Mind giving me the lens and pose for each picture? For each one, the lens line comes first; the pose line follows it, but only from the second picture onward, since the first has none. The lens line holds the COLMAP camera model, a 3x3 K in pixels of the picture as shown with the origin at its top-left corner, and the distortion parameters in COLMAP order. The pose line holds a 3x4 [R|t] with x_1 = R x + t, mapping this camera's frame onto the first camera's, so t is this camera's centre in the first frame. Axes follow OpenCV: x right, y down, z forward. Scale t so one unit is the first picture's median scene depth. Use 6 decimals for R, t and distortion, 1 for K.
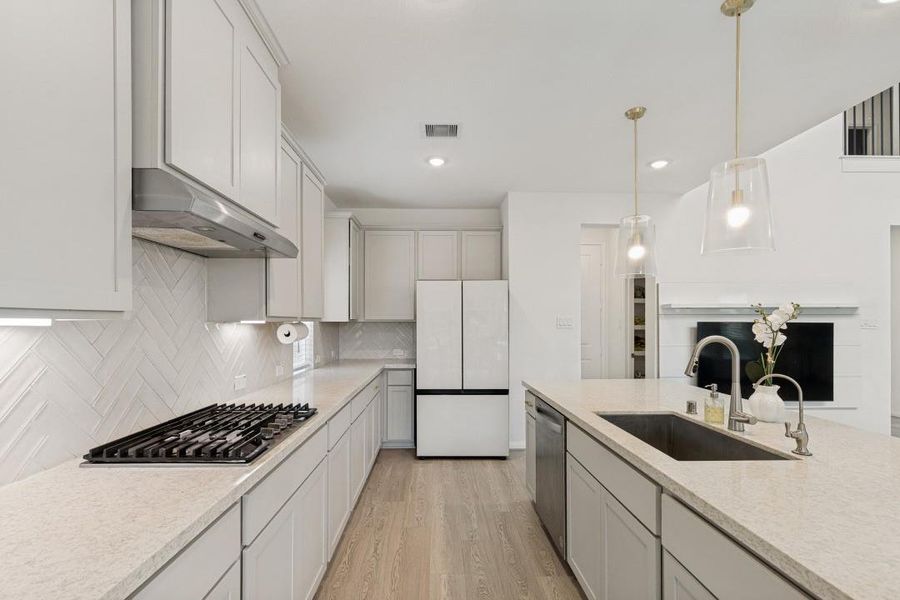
lens RADIAL K [[409.7, 0, 448.9], [0, 409.7, 316.7], [0, 0, 1]] dist [0.002222, -0.002071]
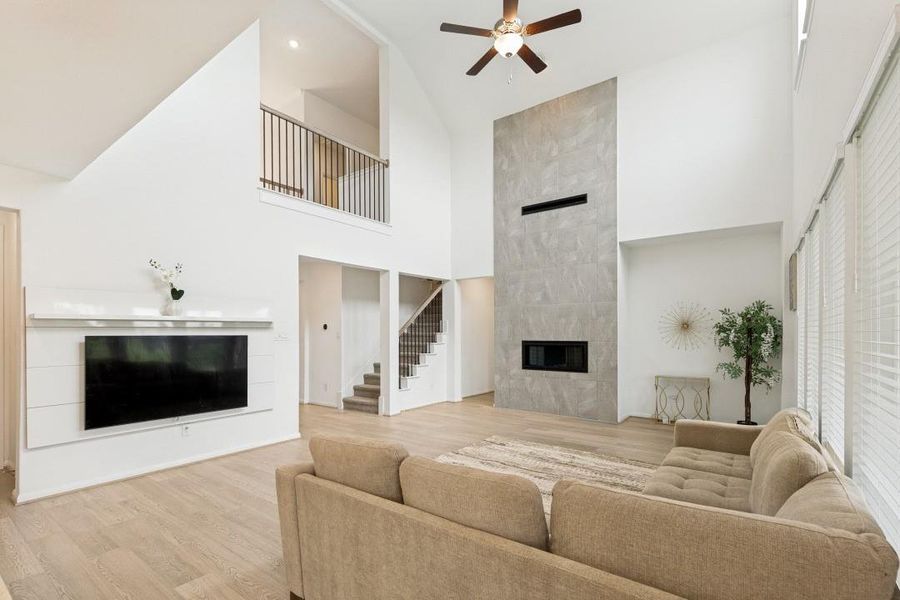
lens RADIAL K [[409.7, 0, 442.1], [0, 409.7, 326.2], [0, 0, 1]] dist [0.002222, -0.002071]
pose [[0.629497, 0.007348, 0.776968, 0.407117], [0.000552, 0.999951, -0.009903, 0.001095], [-0.777003, 0.006663, 0.629462, -0.104485]]
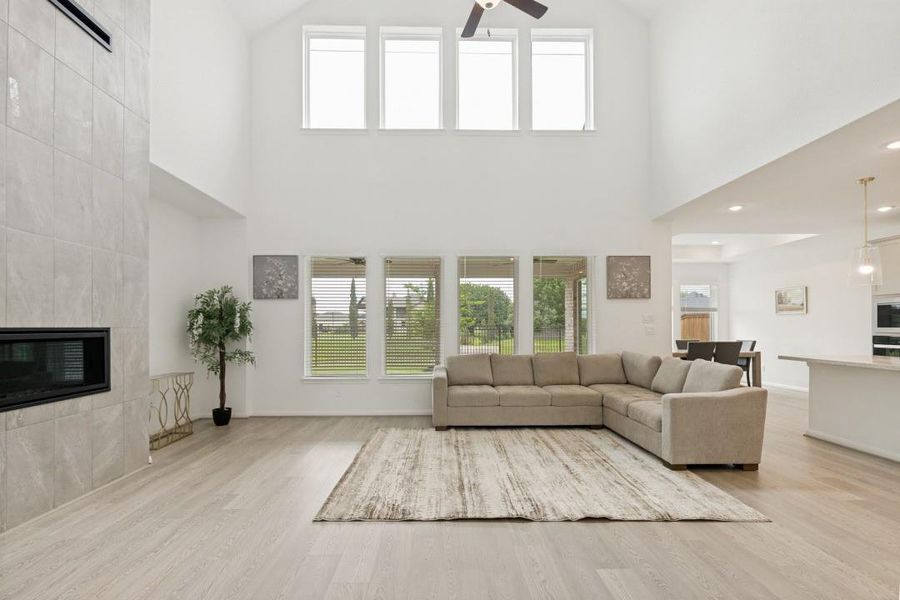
lens RADIAL K [[409.7, 0, 444.7], [0, 409.7, 314.6], [0, 0, 1]] dist [0.002222, -0.002071]
pose [[-0.999929, -0.001659, 0.011758, 1.292914], [-0.002064, 0.999403, -0.034493, 0.042887], [-0.011694, -0.034515, -0.999336, 1.183157]]
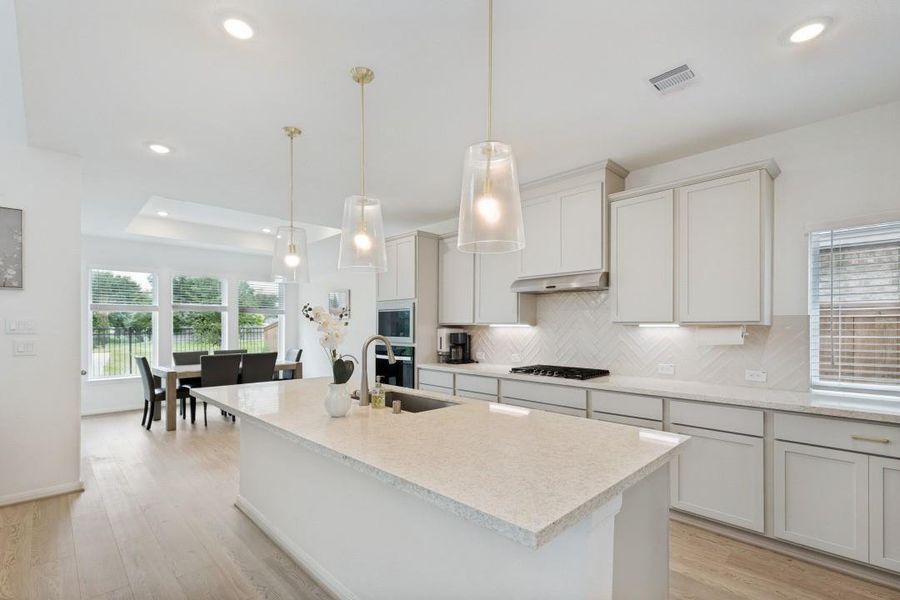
lens RADIAL K [[409.7, 0, 449.1], [0, 409.7, 322.2], [0, 0, 1]] dist [0.002222, -0.002071]
pose [[-0.736468, -0.009860, -0.676400, 0.562546], [0.000764, 0.999881, -0.015408, 0.012624], [0.676472, -0.011864, -0.736373, 0.877007]]
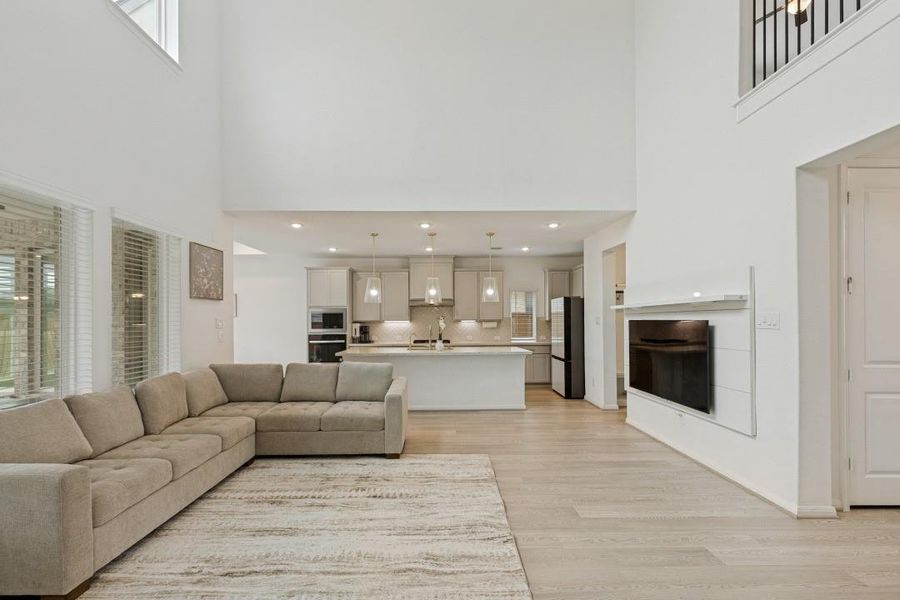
lens RADIAL K [[409.7, 0, 438.1], [0, 409.7, 315.3], [0, 0, 1]] dist [0.002222, -0.002071]
pose [[-0.029565, -0.016551, -0.999426, 1.786503], [0.013254, 0.999768, -0.016949, 0.012342], [0.999475, -0.013748, -0.029338, 0.477402]]
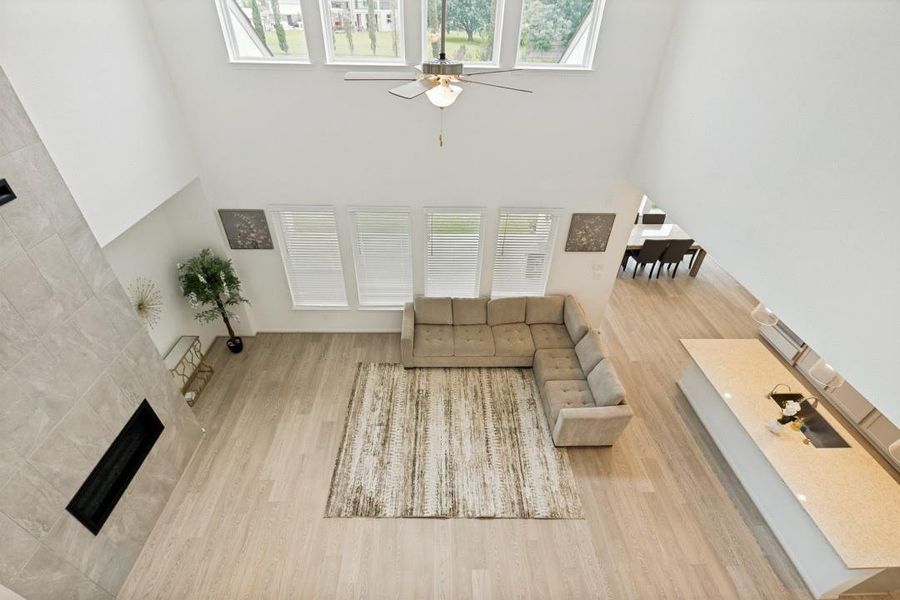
lens RADIAL K [[409.7, 0, 444.9], [0, 409.7, 293.4], [0, 0, 1]] dist [0.002222, -0.002071]
pose [[-0.999701, -0.022640, -0.009233, 1.204775], [-0.023801, 0.814655, 0.579458, -0.764357], [-0.005597, 0.579504, -0.814950, 1.094393]]
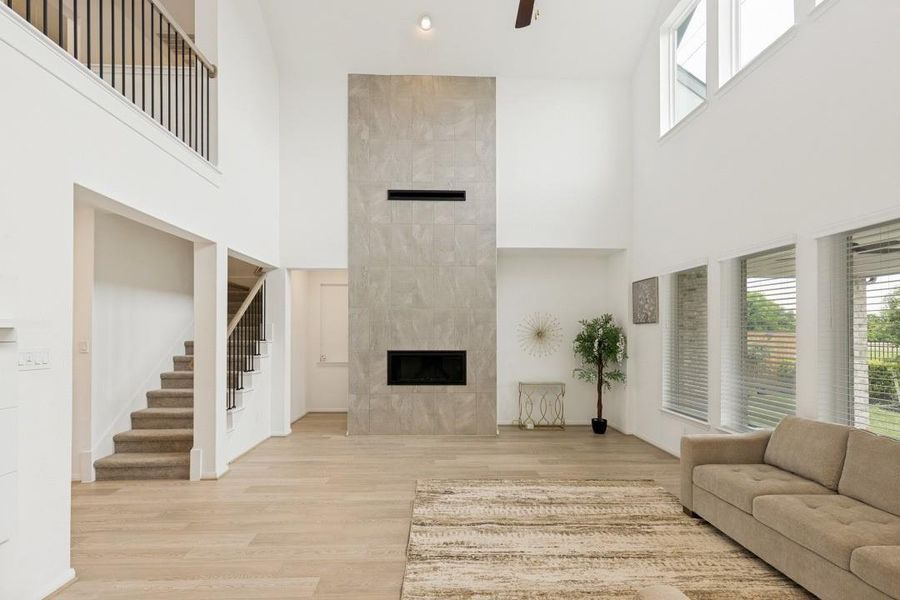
lens RADIAL K [[409.7, 0, 442.7], [0, 409.7, 323.4], [0, 0, 1]] dist [0.002222, -0.002071]
pose [[-0.000103, 0.019979, 0.999800, 0.527579], [-0.006930, 0.999776, -0.019979, -0.021606], [-0.999976, -0.006931, 0.000036, 0.510711]]
